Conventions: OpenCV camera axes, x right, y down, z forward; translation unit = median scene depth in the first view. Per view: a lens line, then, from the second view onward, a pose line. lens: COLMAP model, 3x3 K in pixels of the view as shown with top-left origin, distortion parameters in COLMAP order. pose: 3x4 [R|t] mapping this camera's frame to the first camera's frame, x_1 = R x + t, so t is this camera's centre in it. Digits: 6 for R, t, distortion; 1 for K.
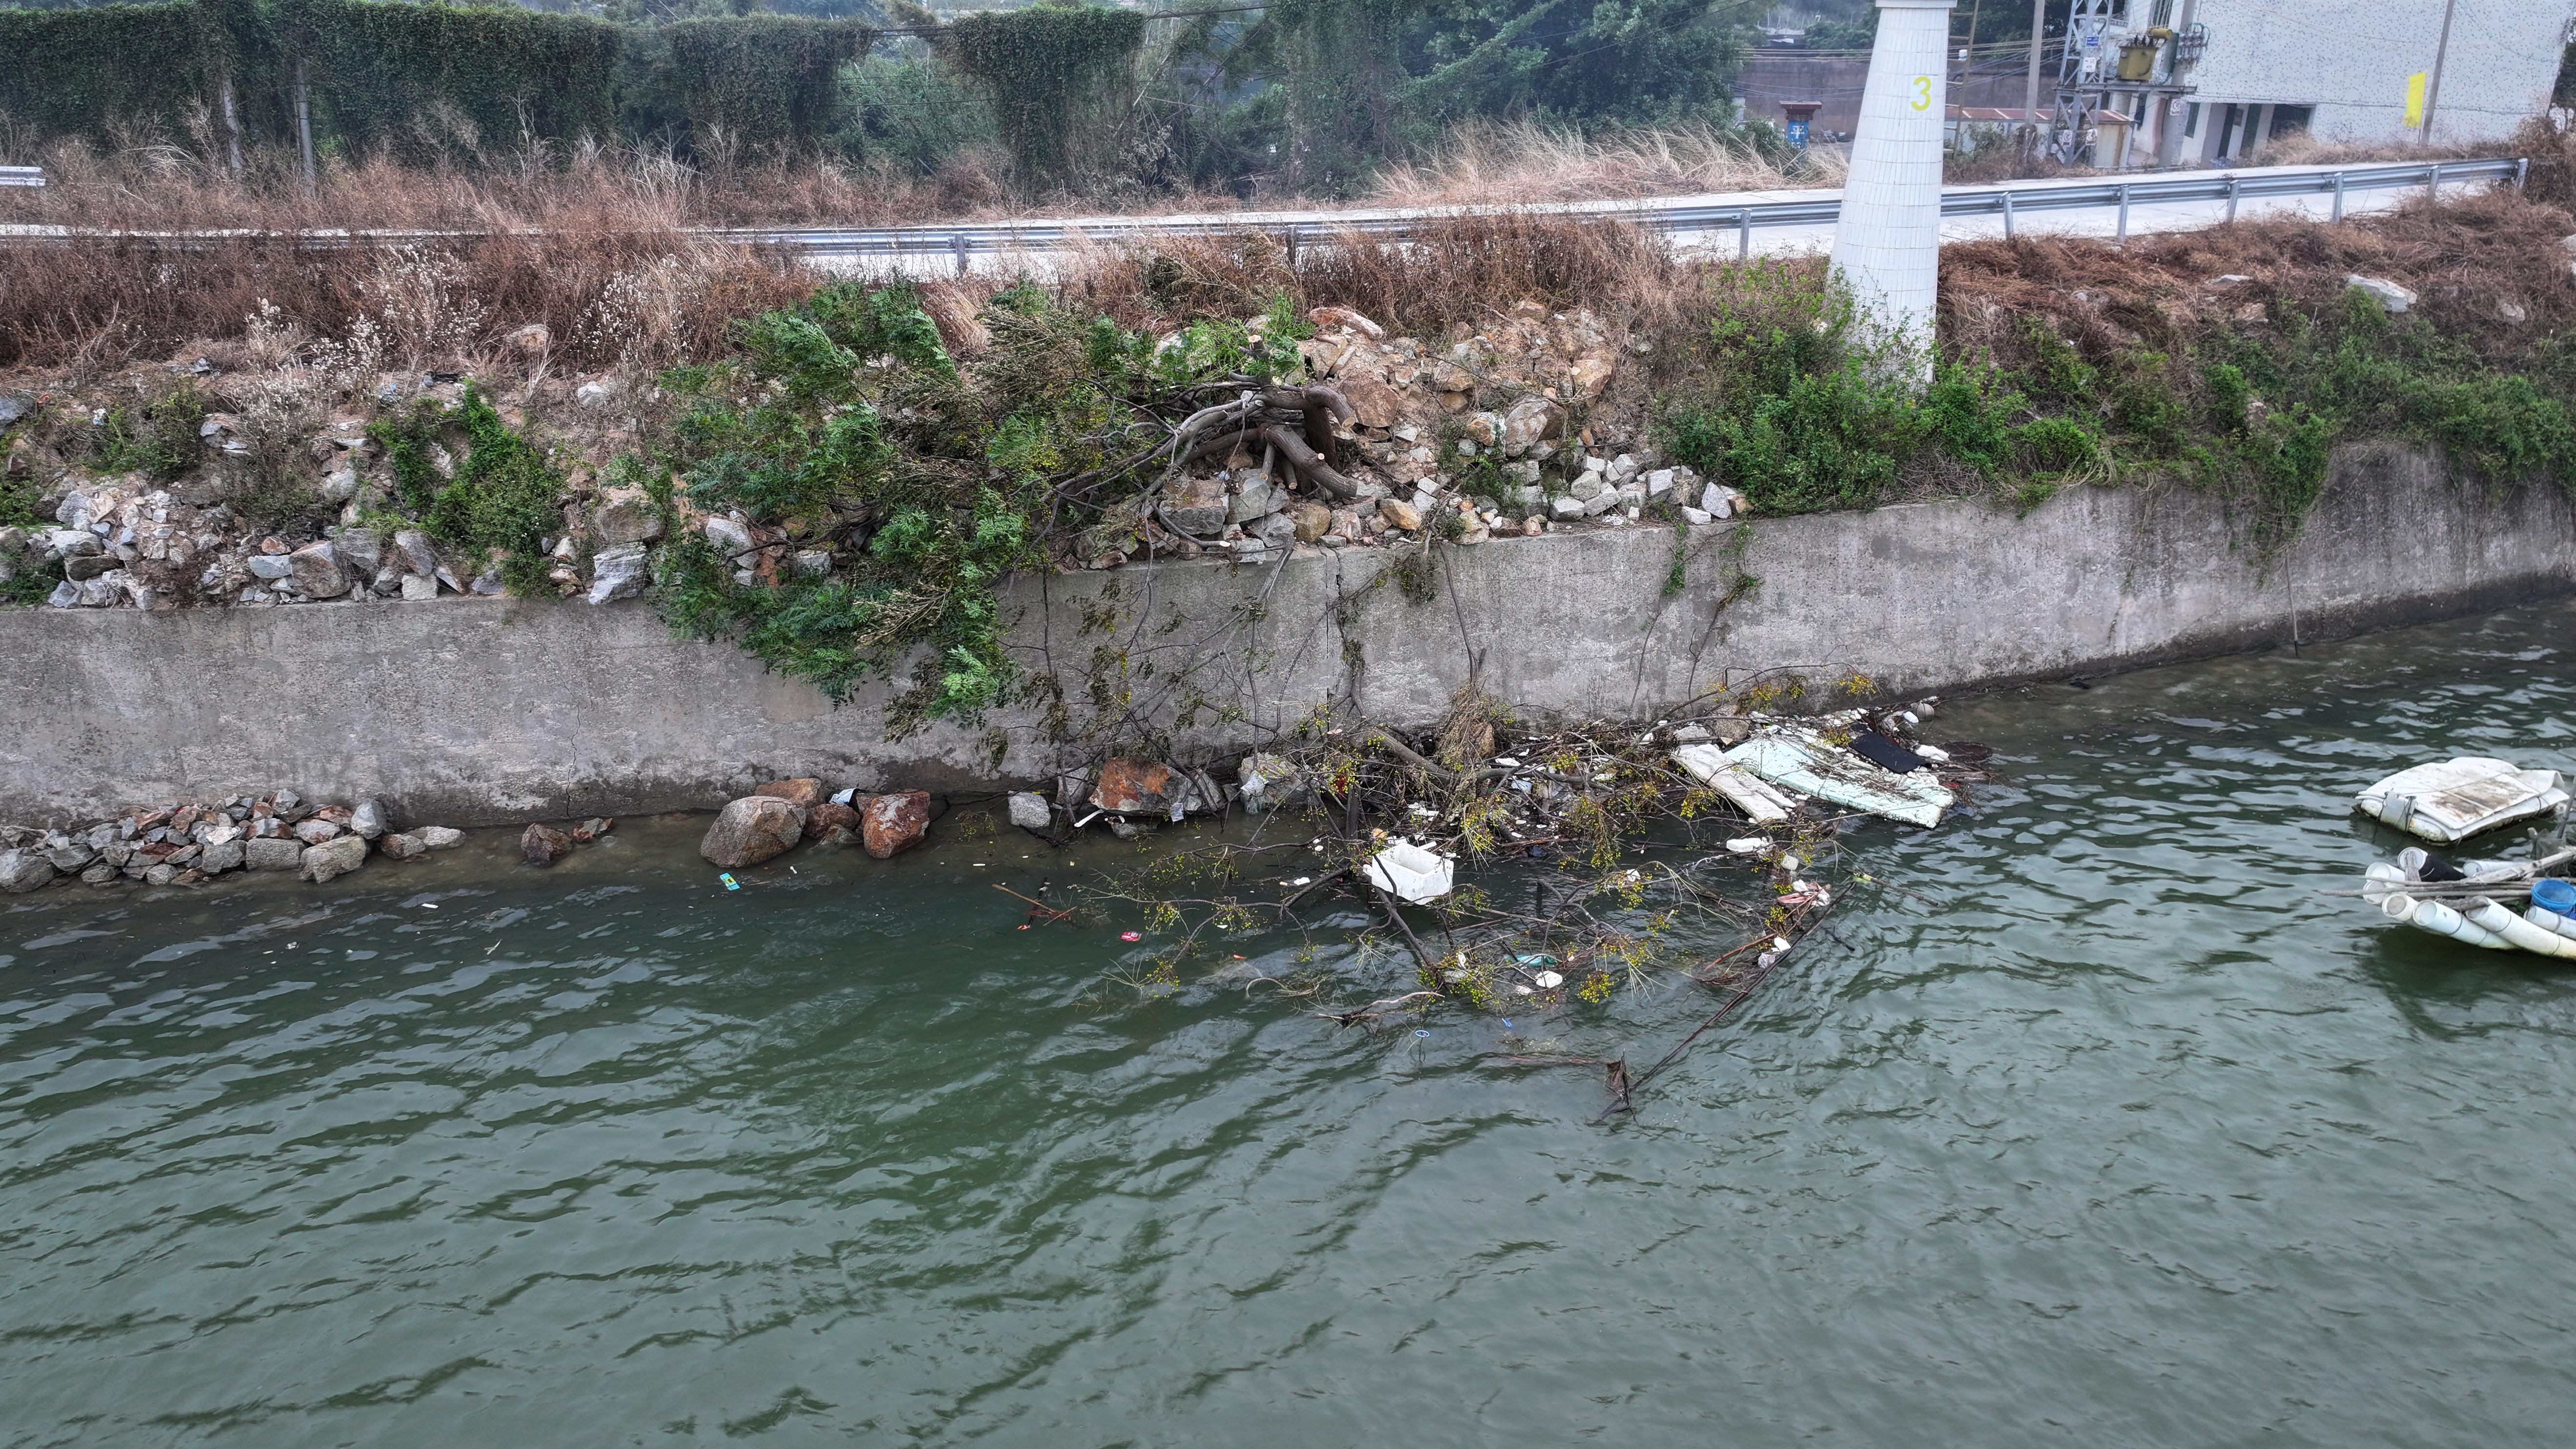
lens RADIAL K [[1833.0, 0, 1295.1], [0, 1833.0, 719.9], [0, 0, 1]] dist [-0.000130, 0.007954]
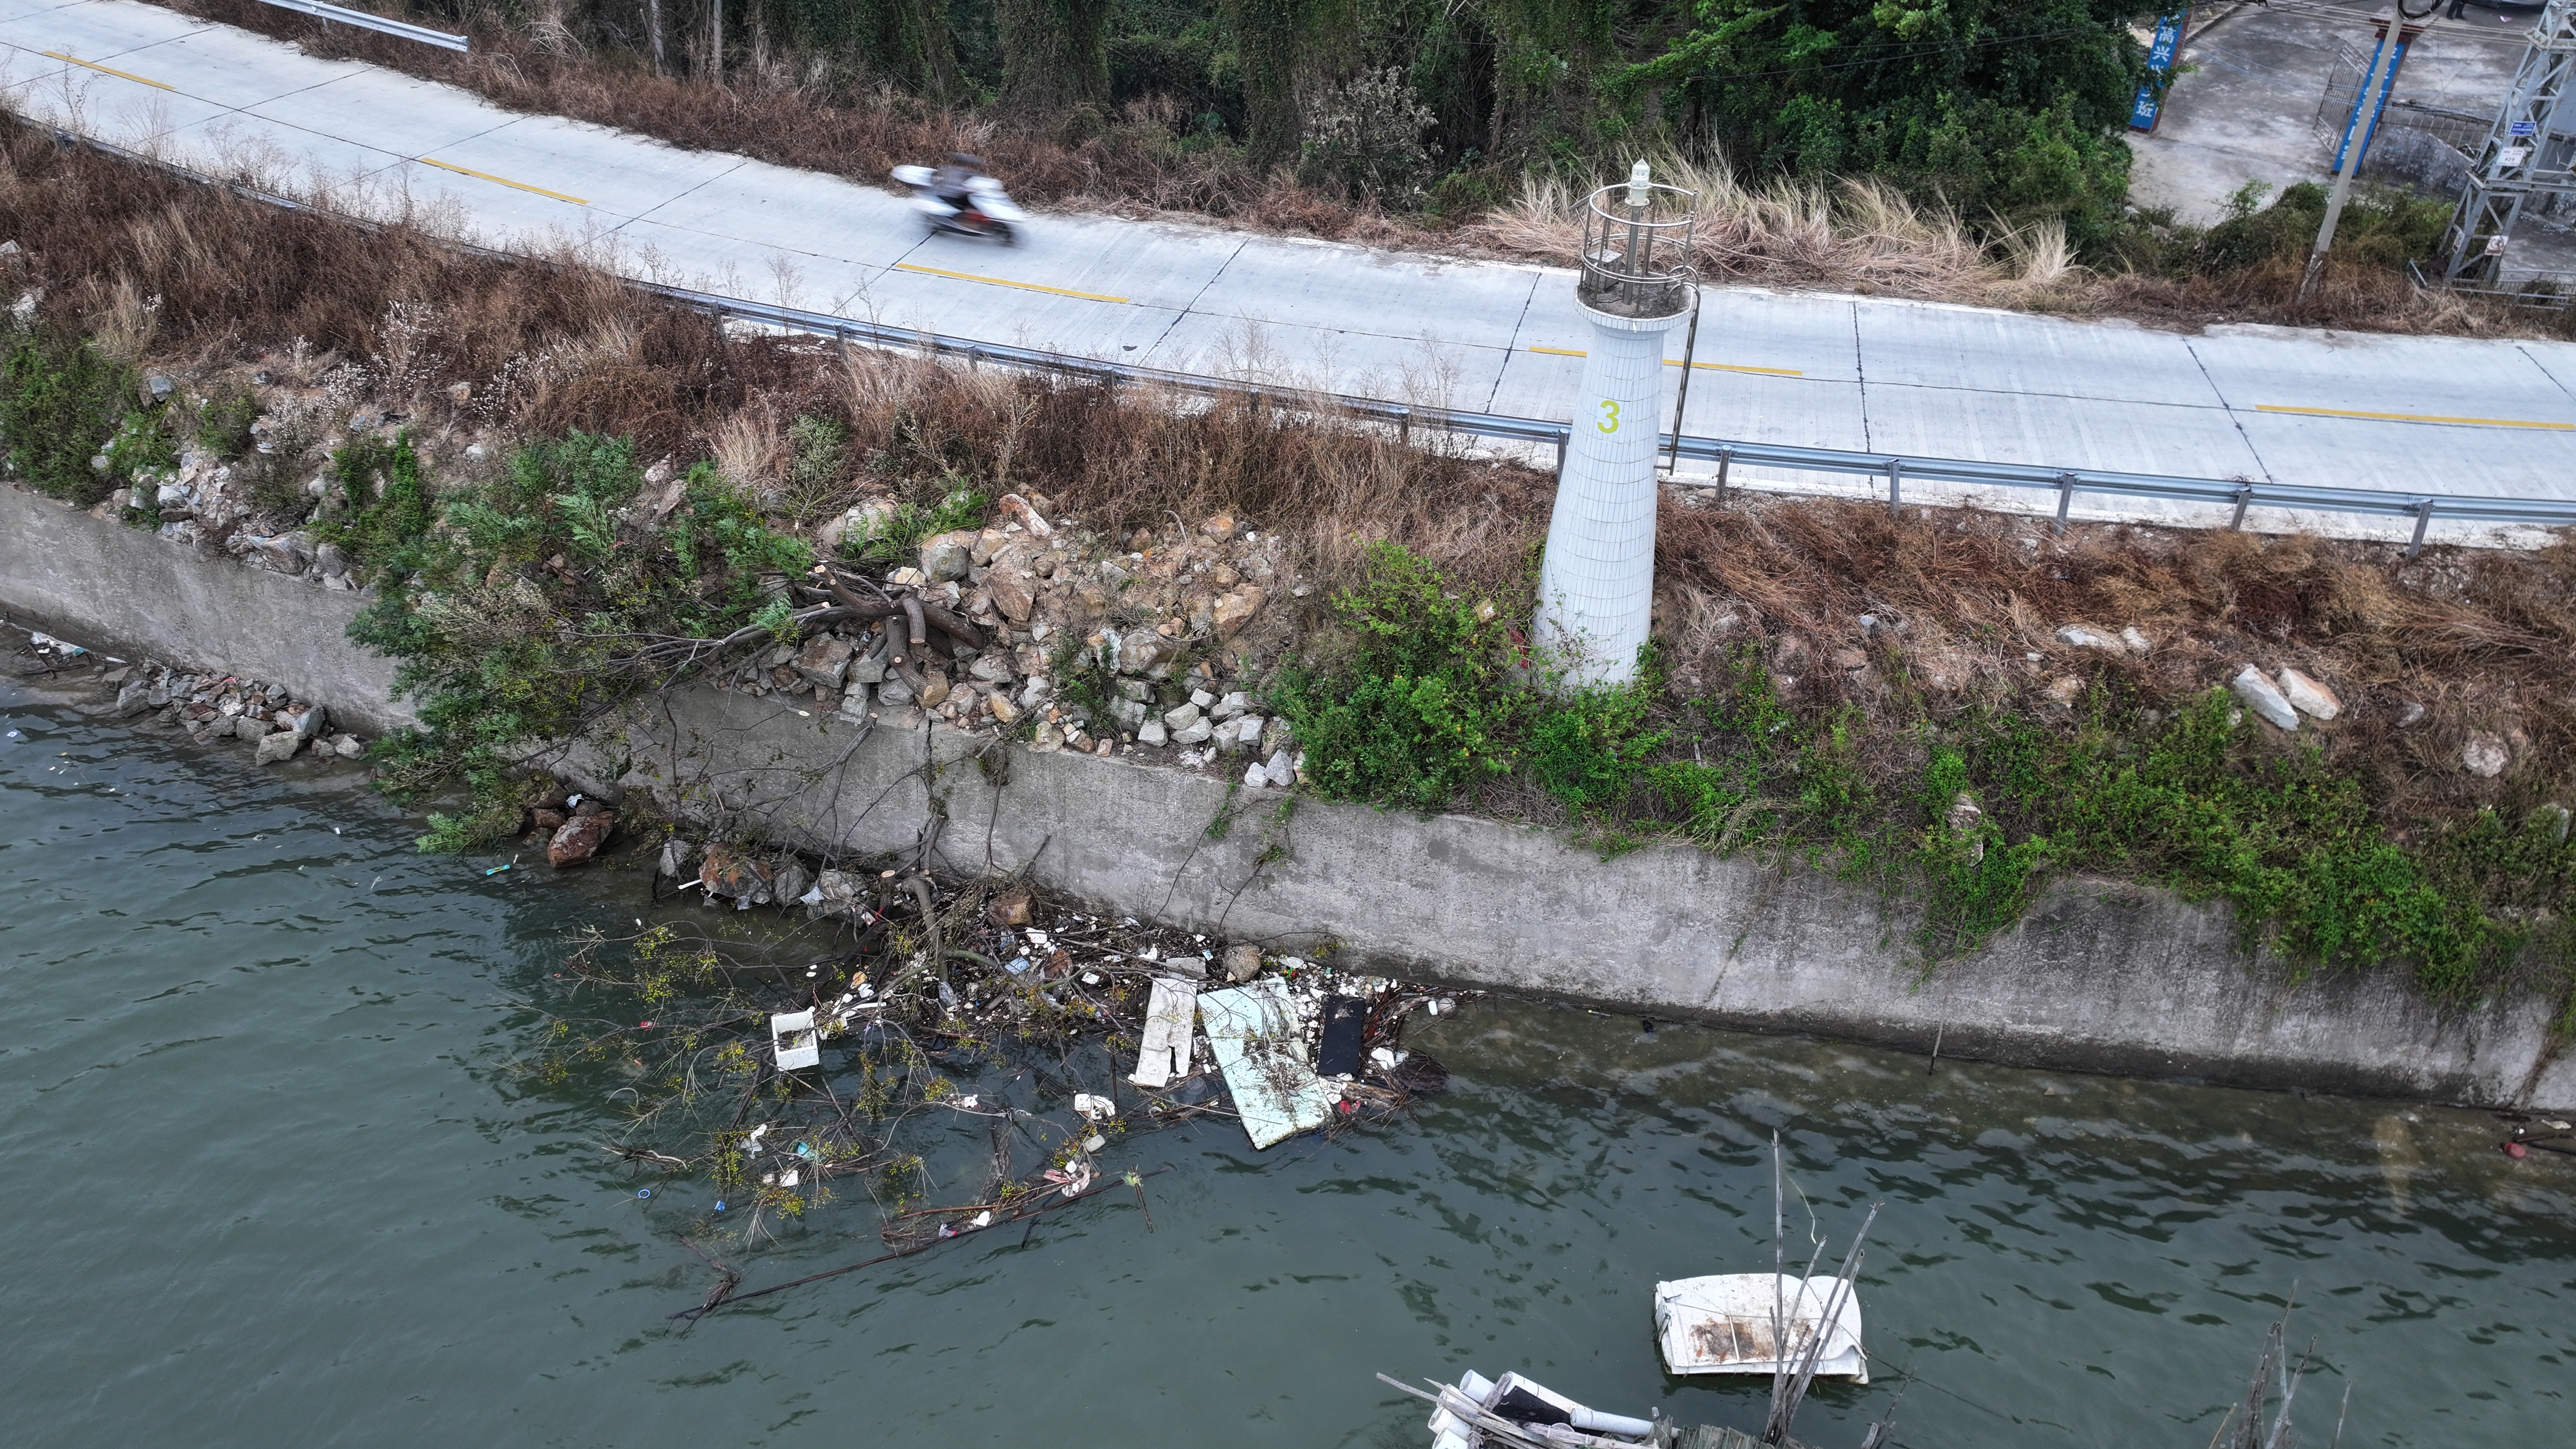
lens RADIAL K [[1833.0, 0, 1292.5], [0, 1833.0, 723.1], [0, 0, 1]] dist [-0.000130, 0.007954]
pose [[0.864767, 0.307173, -0.397268, 0.677573], [-0.197044, 0.935212, 0.294196, -0.477316], [0.461899, -0.176132, 0.869268, 0.084011]]
